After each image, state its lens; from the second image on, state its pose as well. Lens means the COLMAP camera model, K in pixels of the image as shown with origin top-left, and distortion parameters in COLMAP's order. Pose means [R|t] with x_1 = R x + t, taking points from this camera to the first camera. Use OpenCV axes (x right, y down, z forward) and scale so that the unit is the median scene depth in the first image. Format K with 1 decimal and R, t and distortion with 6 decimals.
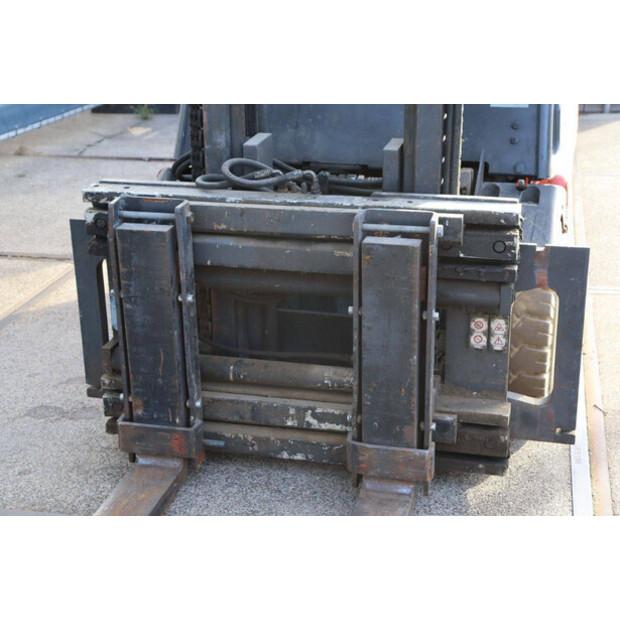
lens RADIAL K [[1056.3, 0, 310.0], [0, 1056.3, 310.0], [0, 0, 1]] dist [0.109412, 0.035695]
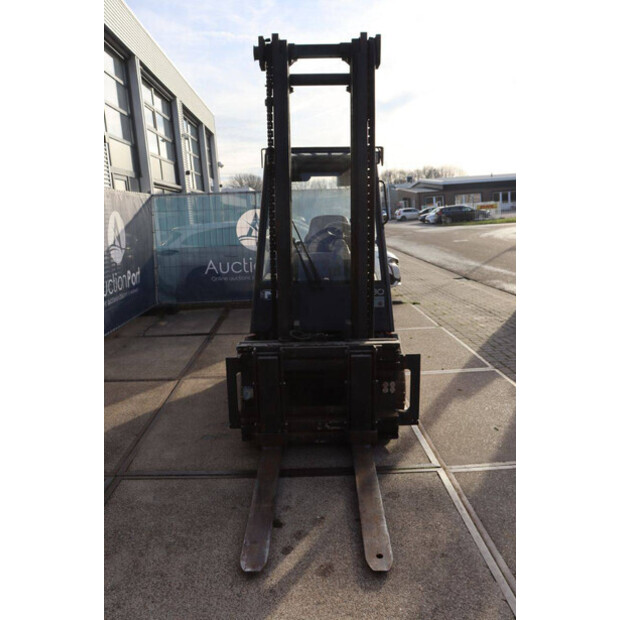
lens RADIAL K [[538.9, 0, 310.0], [0, 538.9, 310.0], [0, 0, 1]] dist [-0.113099, 0.003927]
pose [[0.970006, -0.048374, 0.238218, -0.355544], [0.089685, 0.982078, -0.165766, 0.037511], [-0.225930, 0.182159, 0.956961, -0.336052]]
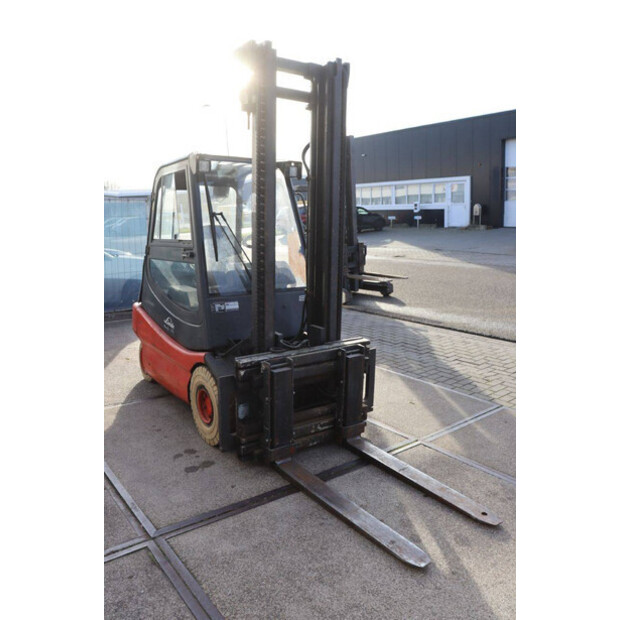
lens RADIAL K [[505.4, 0, 310.0], [0, 505.4, 310.0], [0, 0, 1]] dist [-0.114753, 0.011141]
pose [[0.650004, -0.115201, 0.751148, -0.993999], [0.246017, 0.967113, -0.064567, -0.118519], [-0.719006, 0.226764, 0.656969, 0.084282]]
